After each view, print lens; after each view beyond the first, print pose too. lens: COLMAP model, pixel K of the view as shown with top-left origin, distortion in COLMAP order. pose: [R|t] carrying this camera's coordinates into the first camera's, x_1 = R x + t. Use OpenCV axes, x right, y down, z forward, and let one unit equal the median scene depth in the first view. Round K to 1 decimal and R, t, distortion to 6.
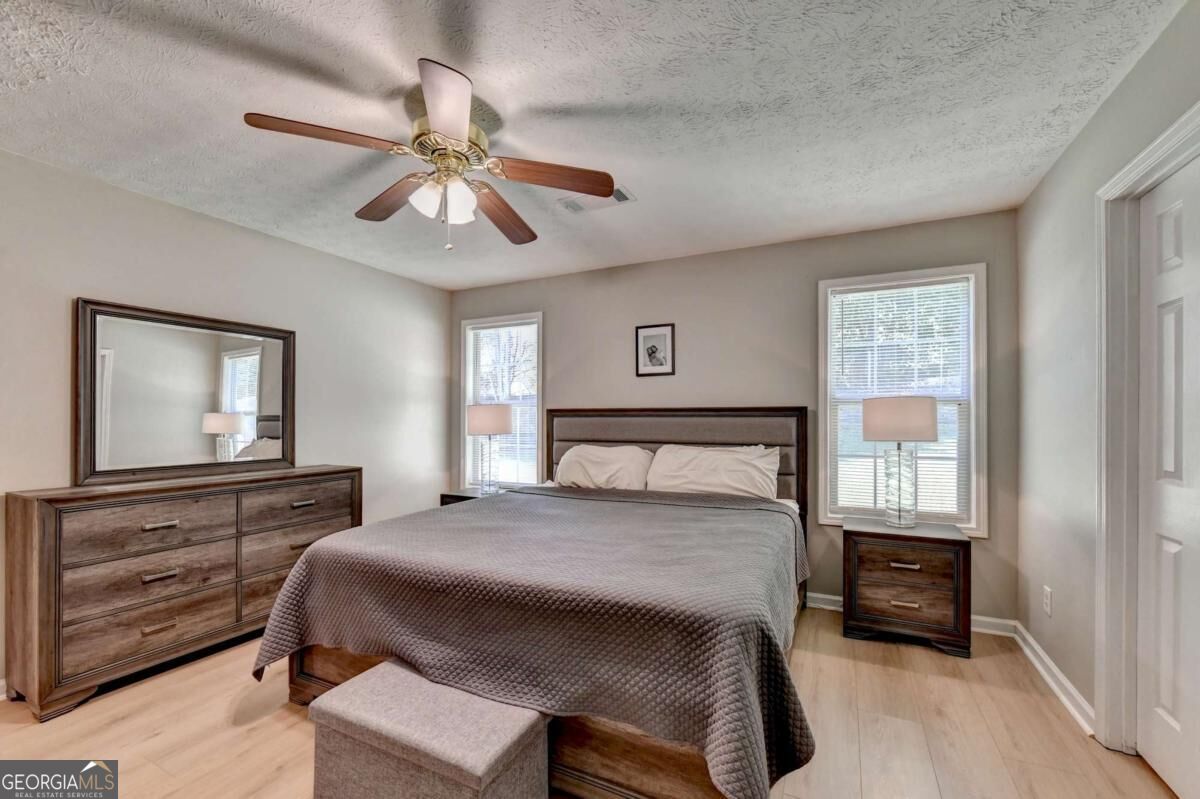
lens RADIAL K [[491.3, 0, 601.9], [0, 491.3, 408.2], [0, 0, 1]] dist [0.000363, 0.000045]
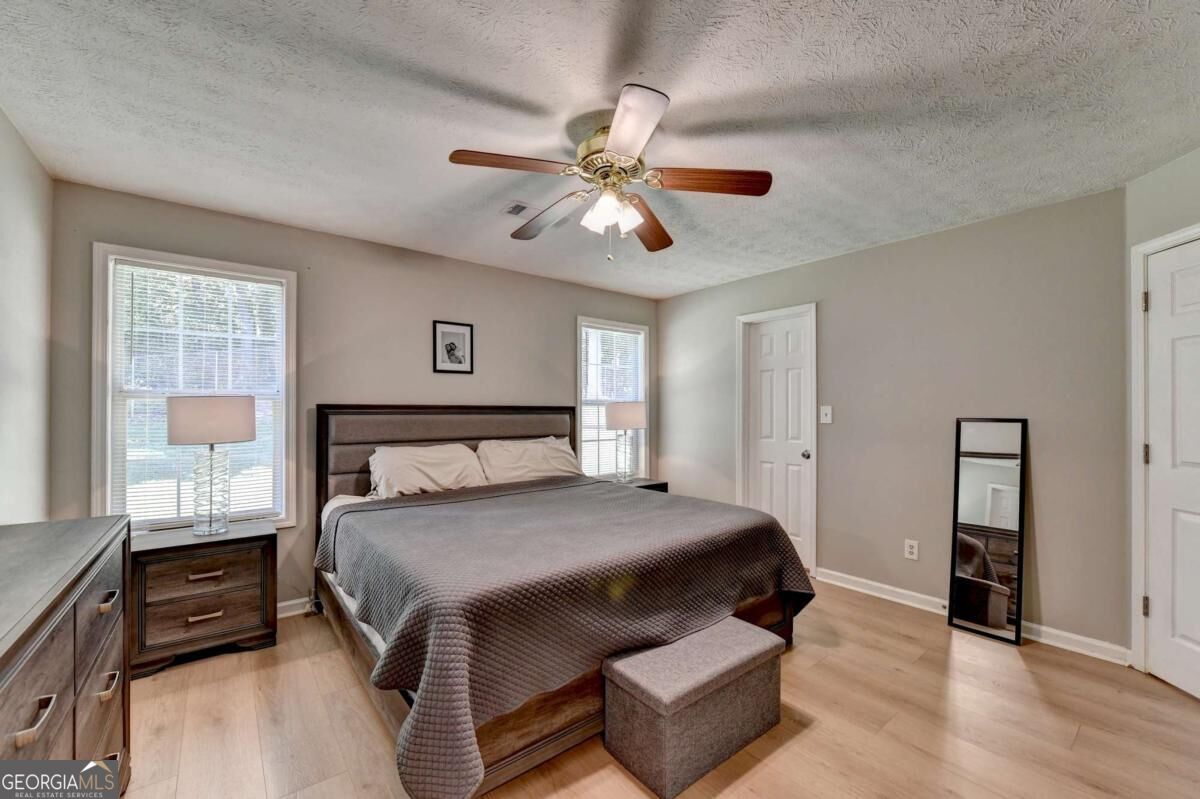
lens RADIAL K [[486.5, 0, 604.8], [0, 486.5, 400.4], [0, 0, 1]] dist [-0.002872, -0.000263]
pose [[0.431094, 0.025332, 0.901951, -0.689856], [-0.011150, 0.999679, -0.022748, 0.008854], [-0.902238, -0.000250, 0.431238, 0.314816]]
